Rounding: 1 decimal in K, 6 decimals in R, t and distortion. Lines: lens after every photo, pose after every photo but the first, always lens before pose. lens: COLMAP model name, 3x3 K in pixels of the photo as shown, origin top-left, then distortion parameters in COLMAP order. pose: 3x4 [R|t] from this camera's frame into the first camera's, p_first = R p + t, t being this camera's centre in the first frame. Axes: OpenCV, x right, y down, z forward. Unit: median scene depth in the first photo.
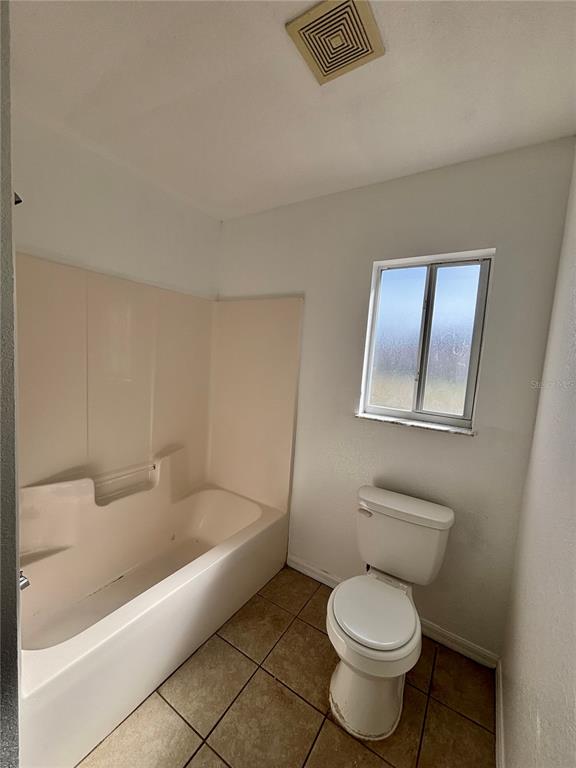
lens RADIAL K [[310.6, 0, 287.5], [0, 310.6, 383.3], [0, 0, 1]] dist [0.004591, -0.000629]
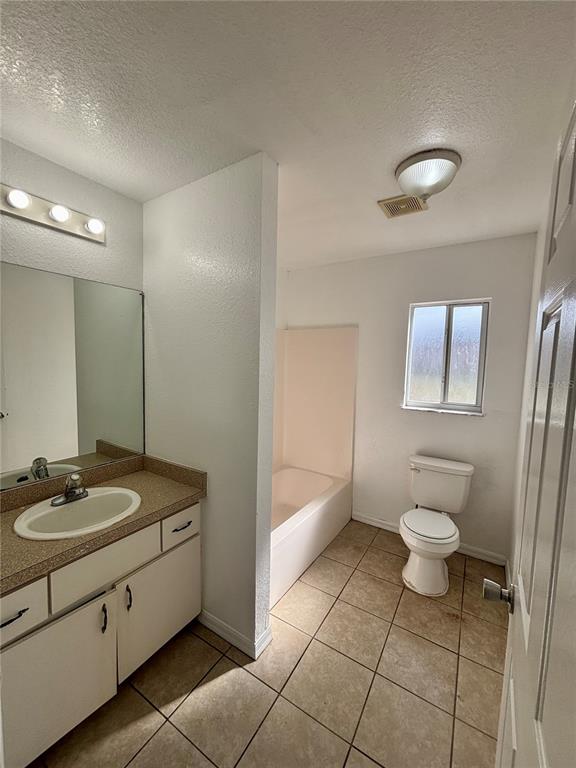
lens RADIAL K [[310.6, 0, 288.8], [0, 310.6, 385.3], [0, 0, 1]] dist [0.004591, -0.000629]
pose [[0.998969, -0.045072, 0.005506, -0.349173], [0.045109, 0.998959, -0.006769, -0.018426], [-0.005195, 0.007011, 0.999962, -0.512408]]
